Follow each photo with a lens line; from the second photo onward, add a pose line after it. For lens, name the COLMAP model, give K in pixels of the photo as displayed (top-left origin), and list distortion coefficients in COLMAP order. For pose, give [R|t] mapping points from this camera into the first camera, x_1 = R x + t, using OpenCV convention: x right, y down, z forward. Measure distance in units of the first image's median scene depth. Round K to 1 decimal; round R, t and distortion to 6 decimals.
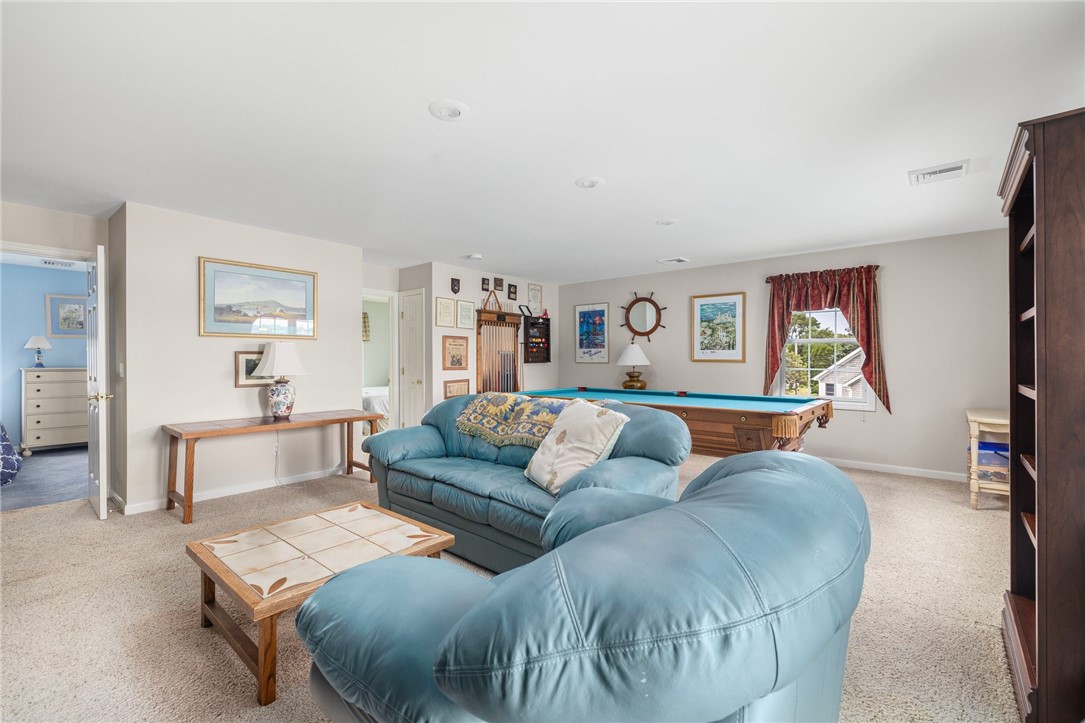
lens RADIAL K [[460.6, 0, 532.6], [0, 460.6, 358.3], [0, 0, 1]] dist [0.001483, -0.000369]
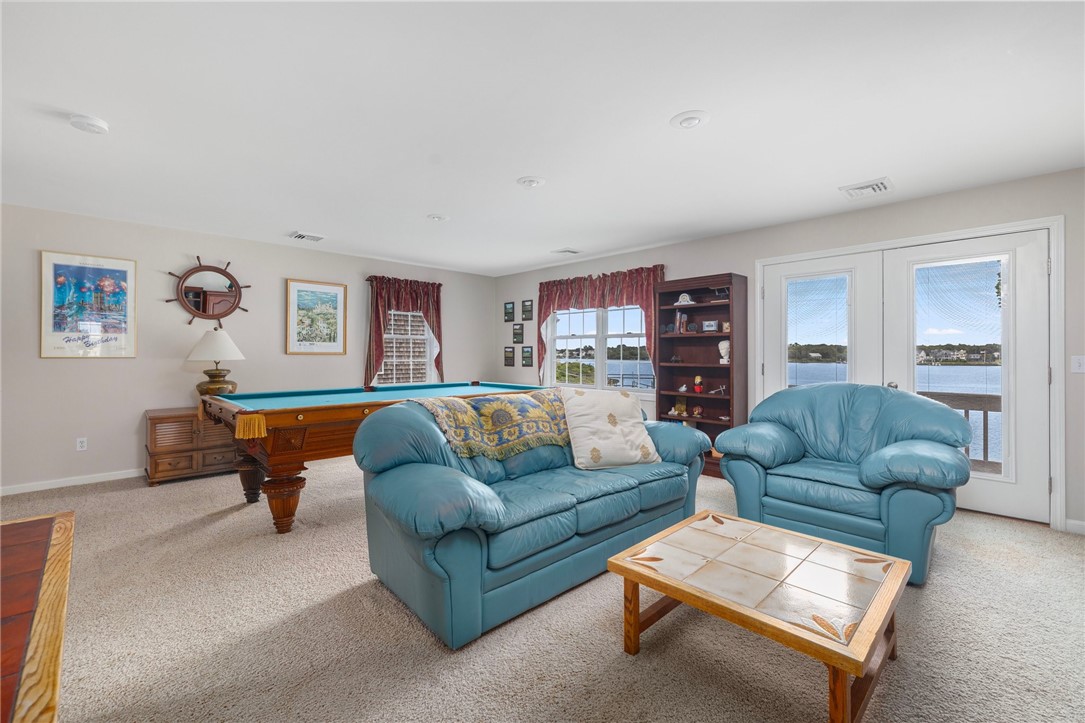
lens RADIAL K [[460.6, 0, 534.4], [0, 460.6, 356.5], [0, 0, 1]] dist [0.001483, -0.000369]
pose [[0.086982, -0.007555, 0.996181, -0.478075], [-0.002420, 0.999967, 0.007795, 0.002745], [-0.996207, -0.003089, 0.086961, 0.478642]]
